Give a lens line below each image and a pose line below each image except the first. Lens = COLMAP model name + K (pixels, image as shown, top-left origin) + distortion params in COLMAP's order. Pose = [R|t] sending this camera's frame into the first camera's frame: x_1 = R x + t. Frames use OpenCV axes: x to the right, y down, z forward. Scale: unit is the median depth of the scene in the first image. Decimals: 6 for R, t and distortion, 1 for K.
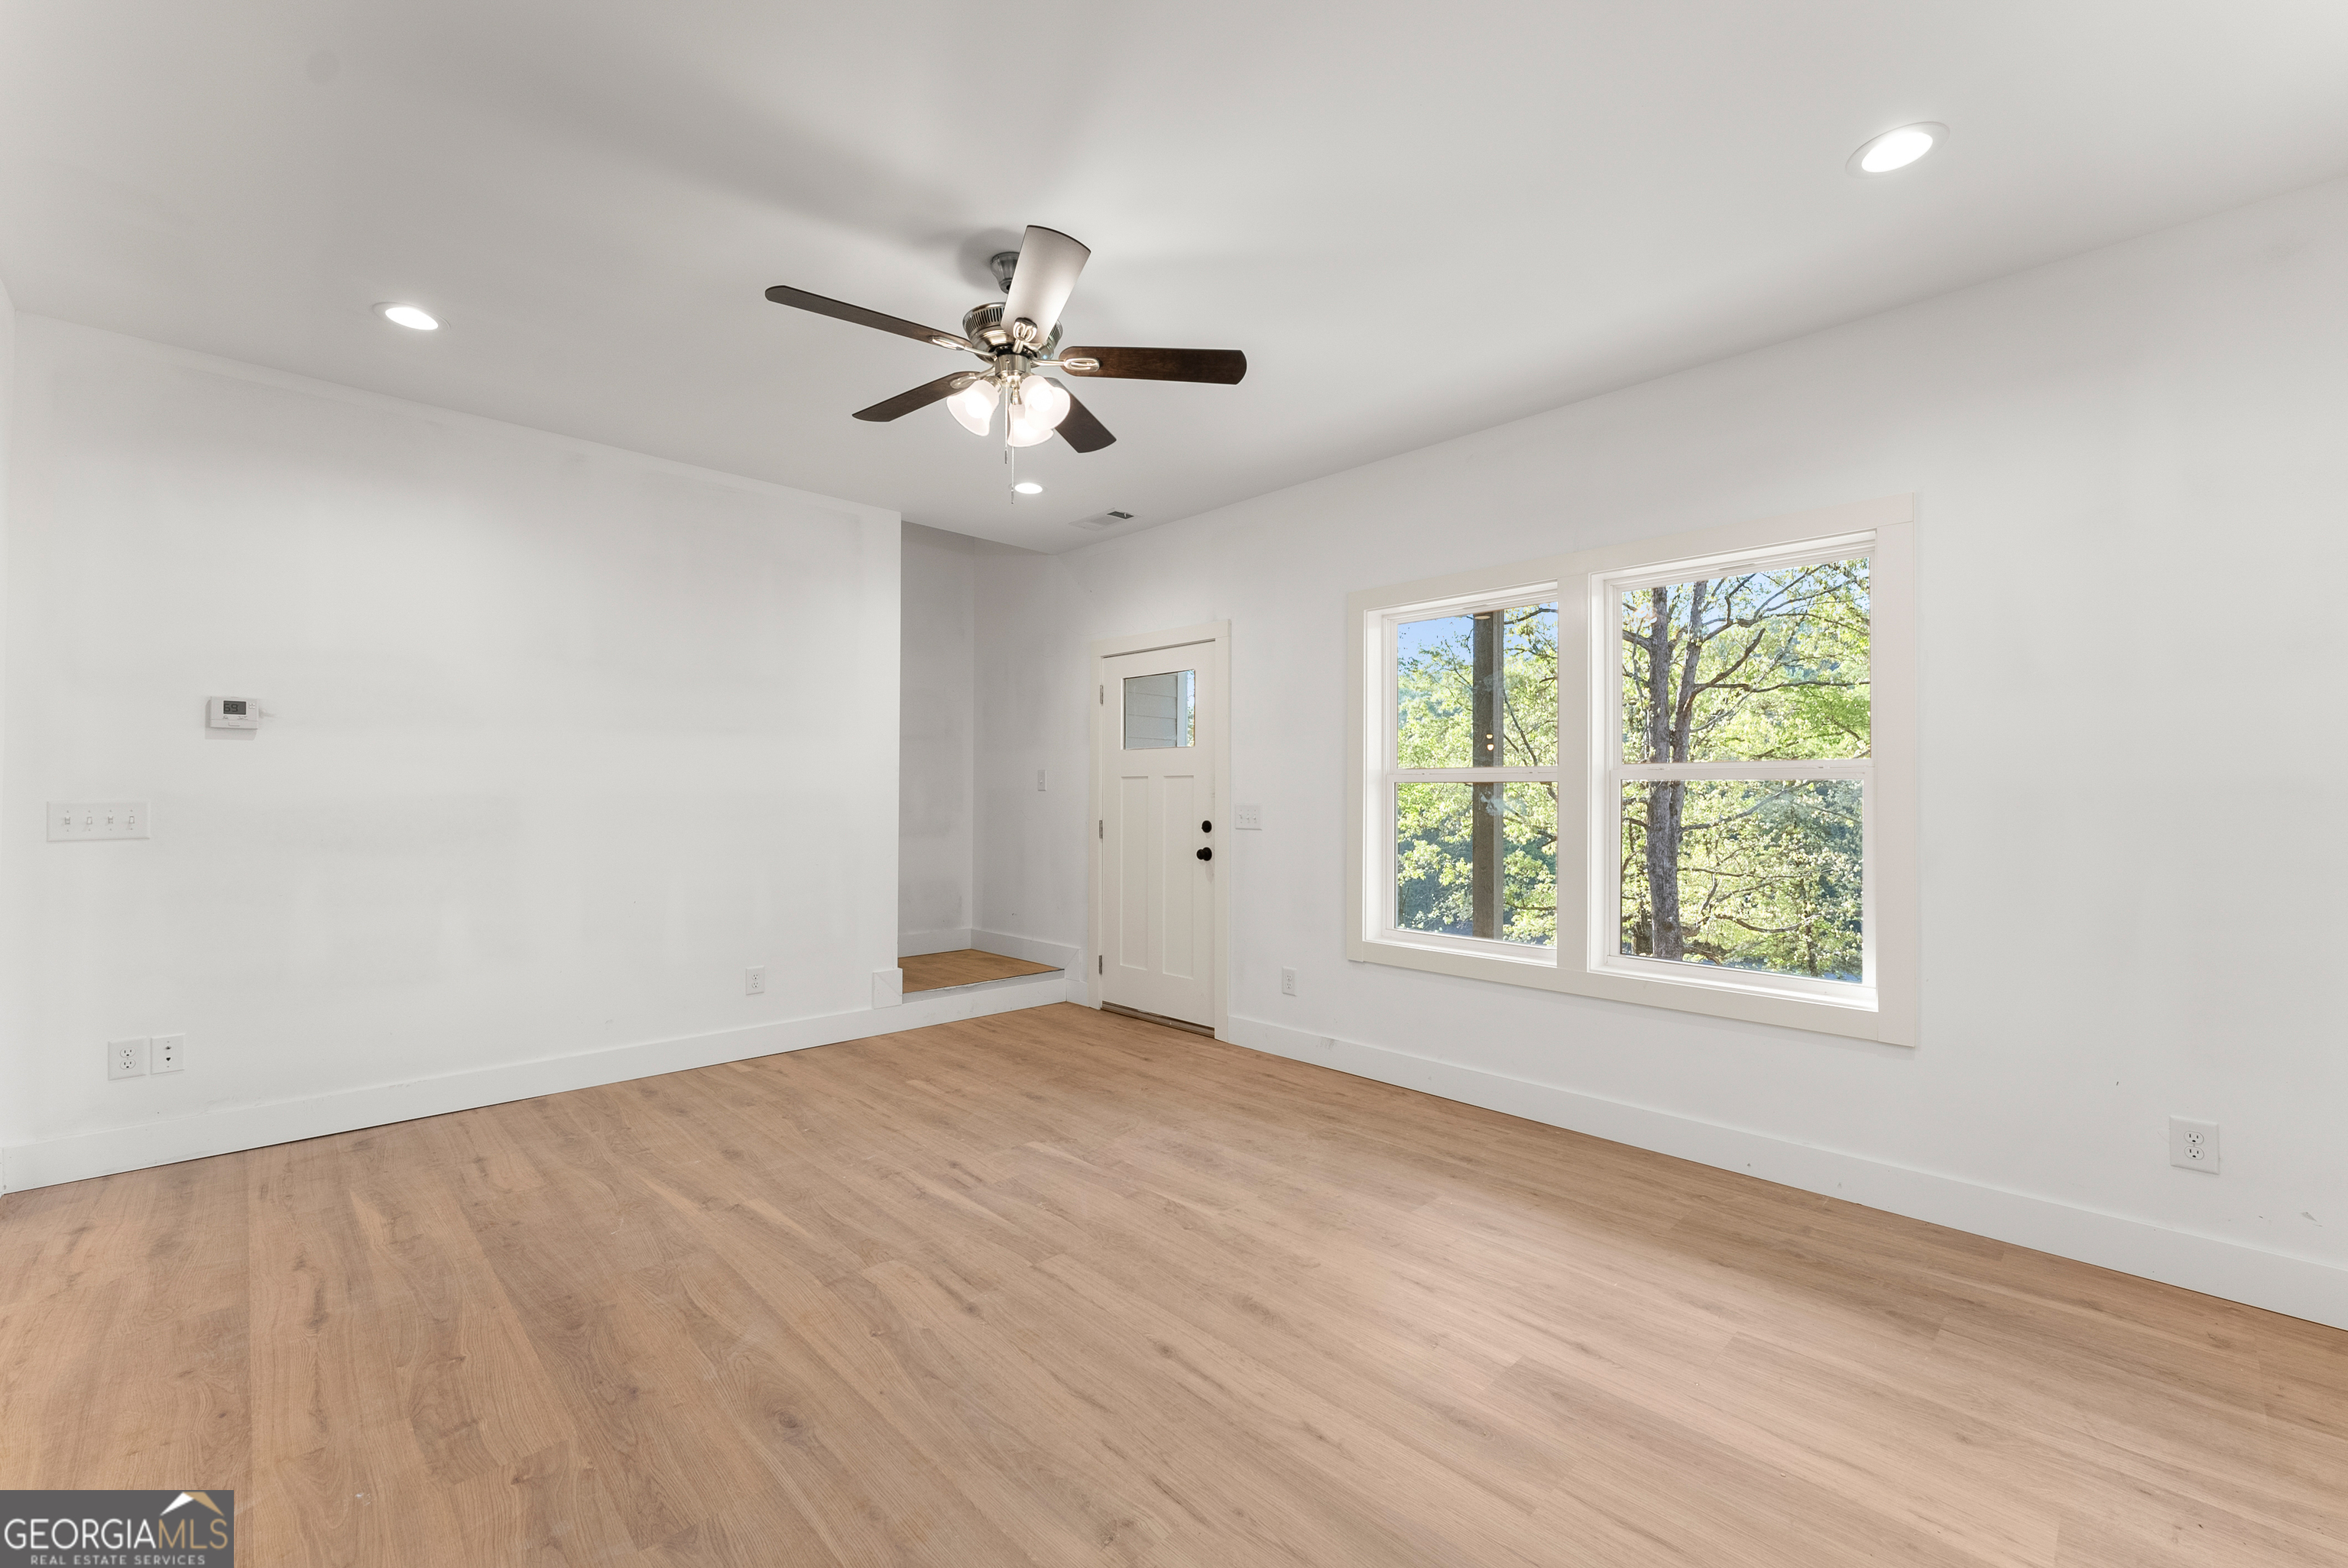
lens RADIAL K [[957.9, 0, 1165.2], [0, 957.9, 793.2], [0, 0, 1]] dist [0.001199, -0.000335]
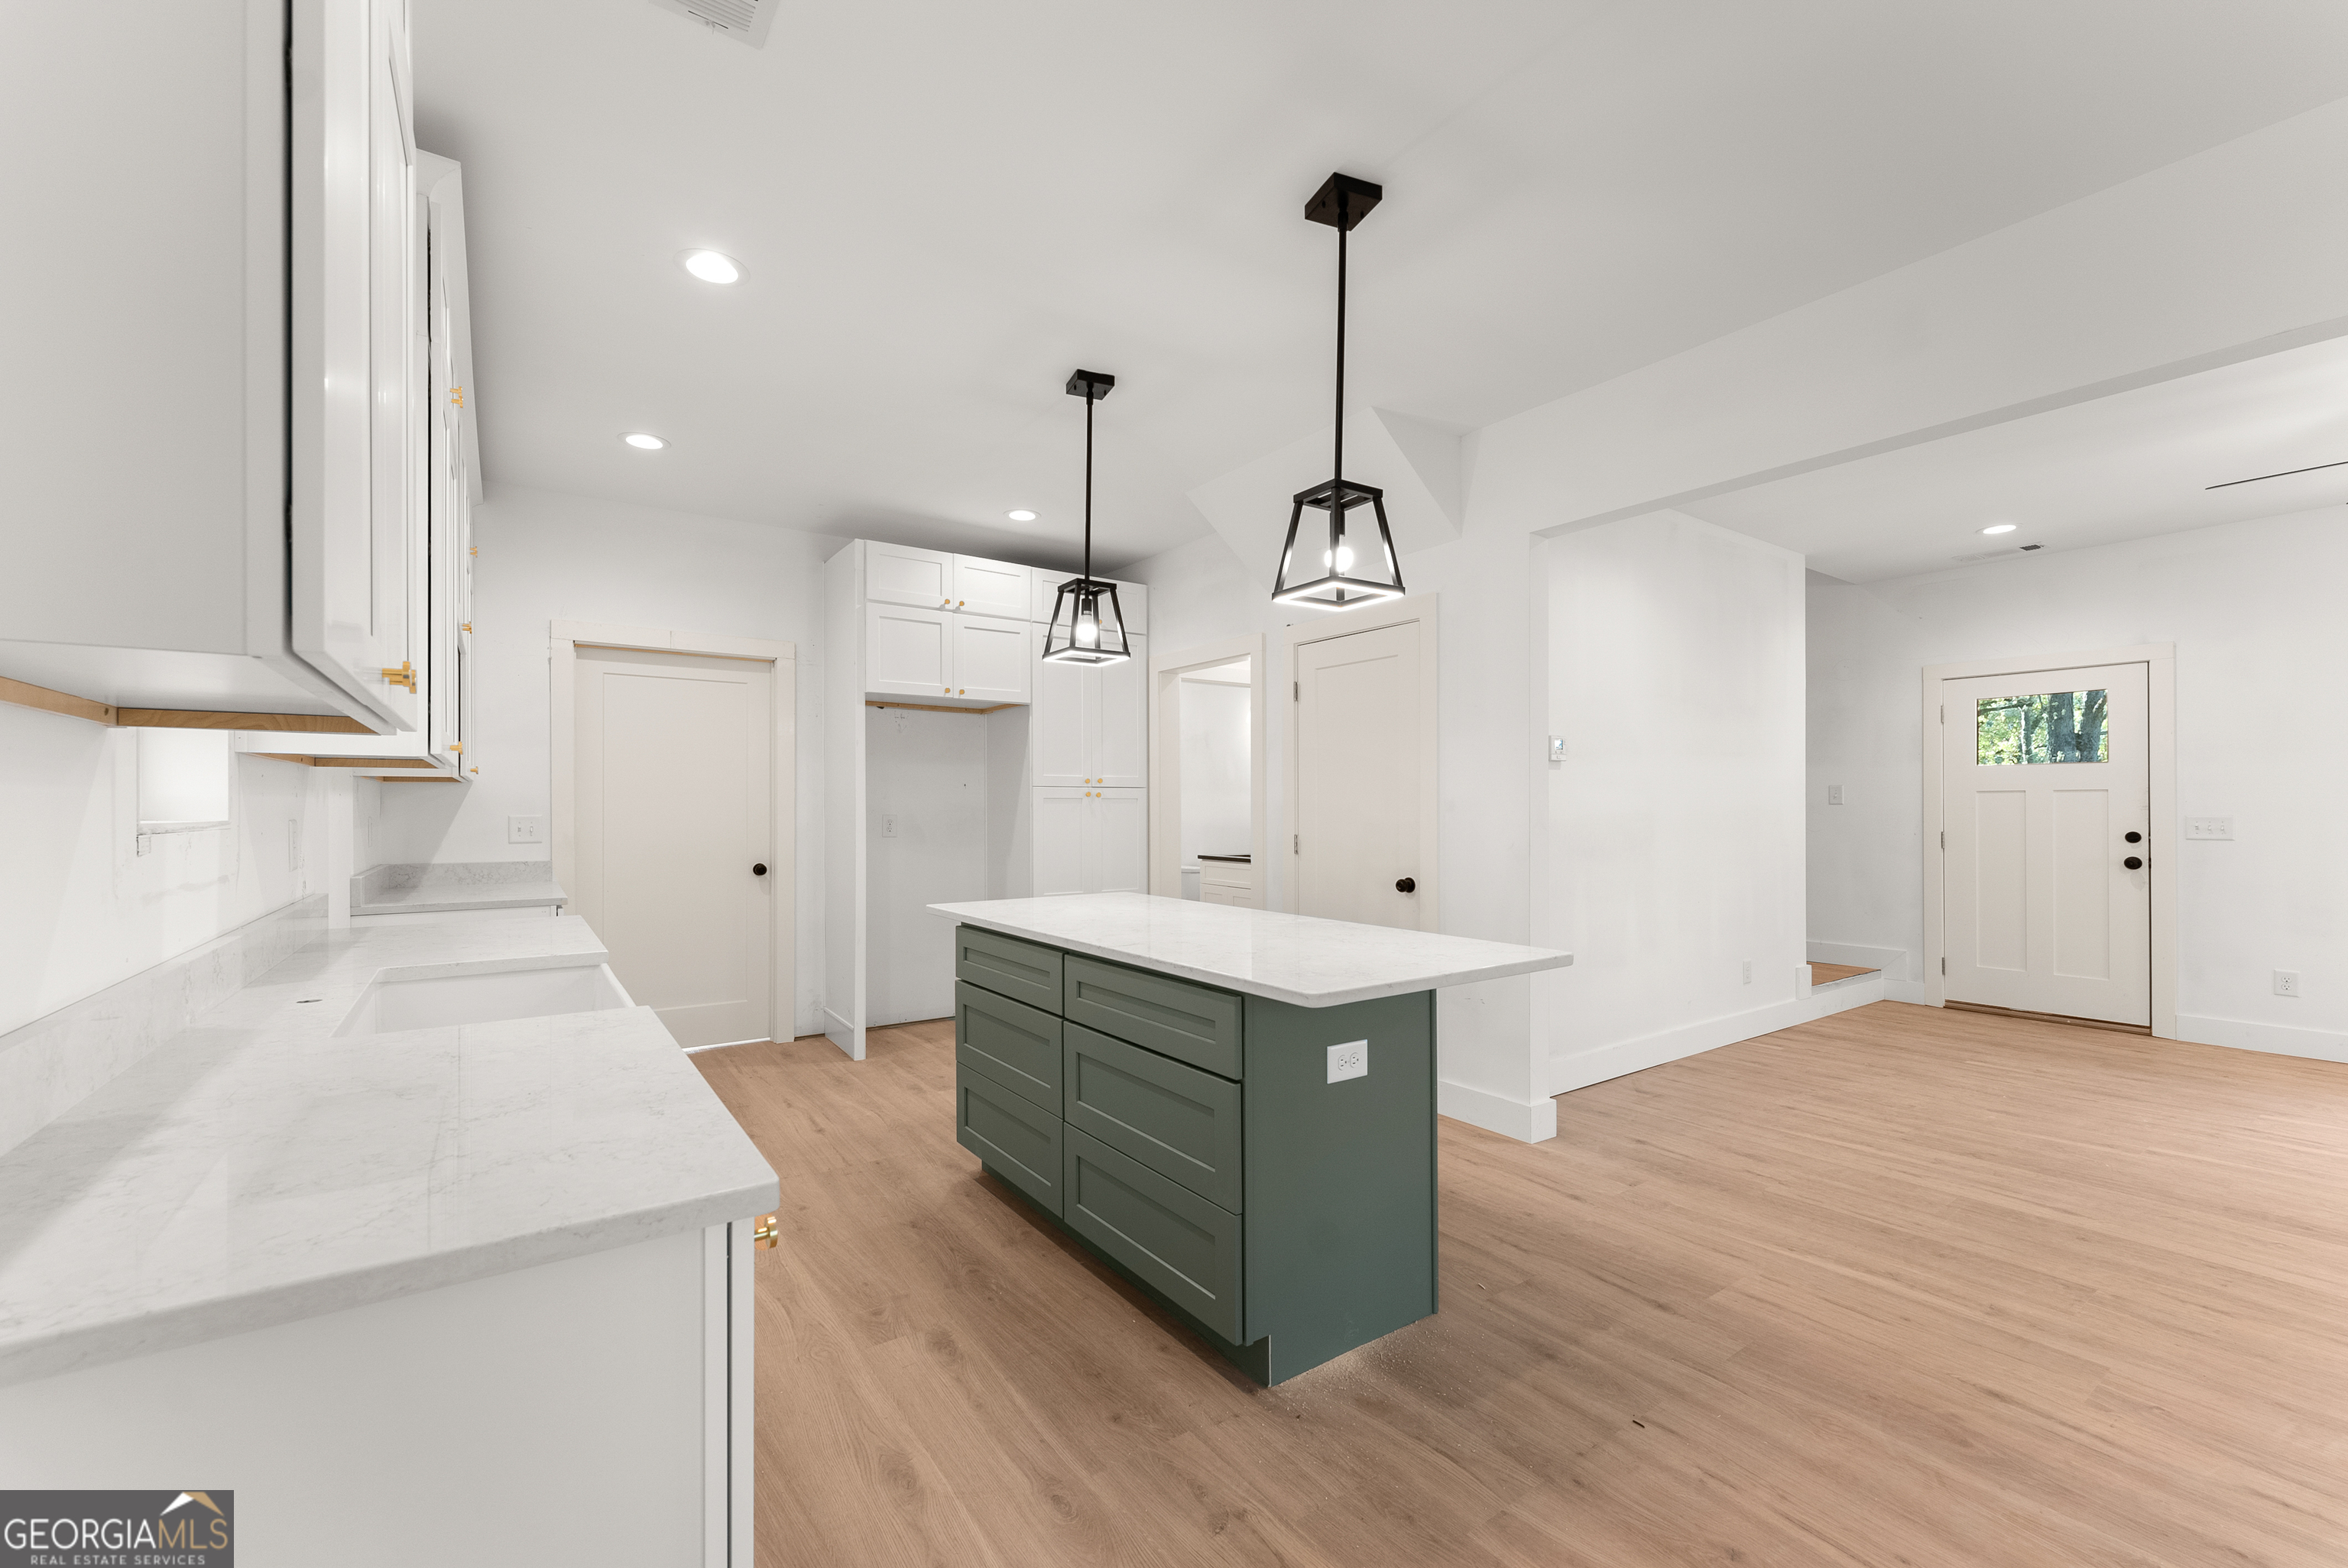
lens RADIAL K [[957.9, 0, 1165.2], [0, 957.9, 793.2], [0, 0, 1]] dist [0.001199, -0.000335]
pose [[0.987794, -0.007094, -0.155603, -1.402275], [0.005269, 0.999912, -0.012136, -0.011661], [0.155675, 0.011168, 0.987745, -0.370329]]
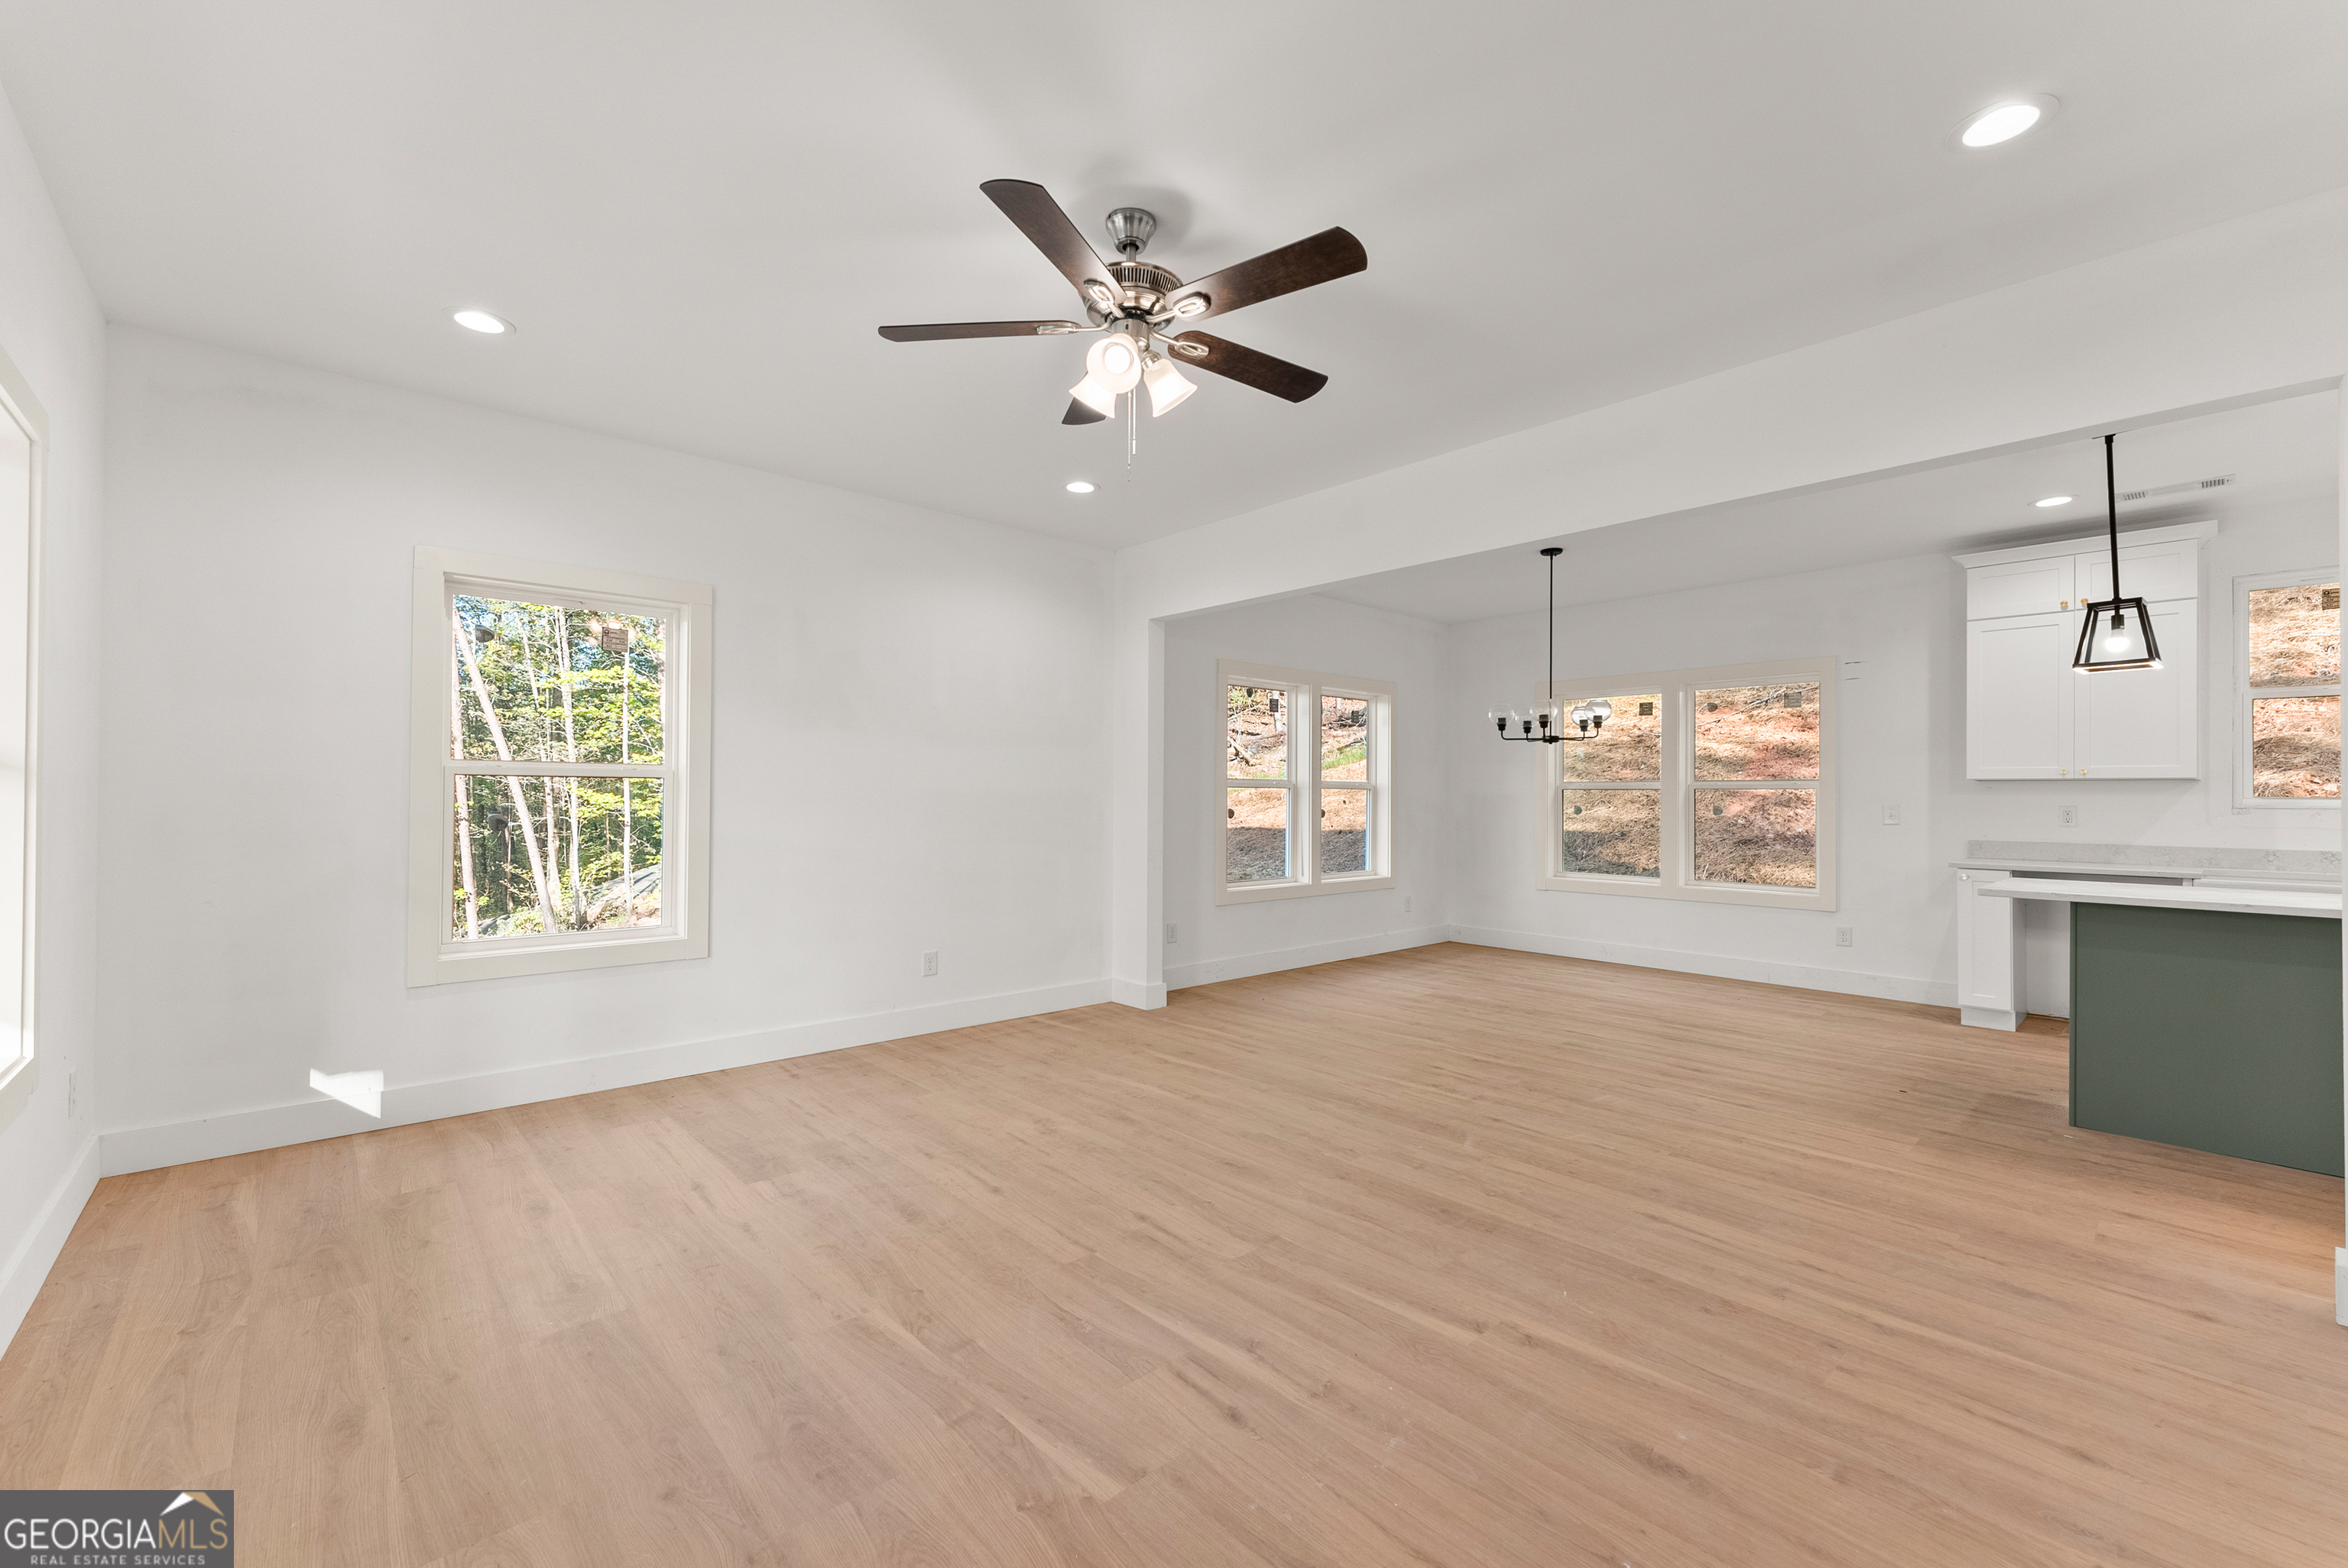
lens RADIAL K [[957.9, 0, 1165.2], [0, 957.9, 793.2], [0, 0, 1]] dist [0.001199, -0.000335]
pose [[-0.999288, -0.012265, 0.035690, -0.204607], [-0.012474, 0.999906, -0.005640, 0.003881], [-0.035618, -0.006081, -0.999347, 1.691189]]
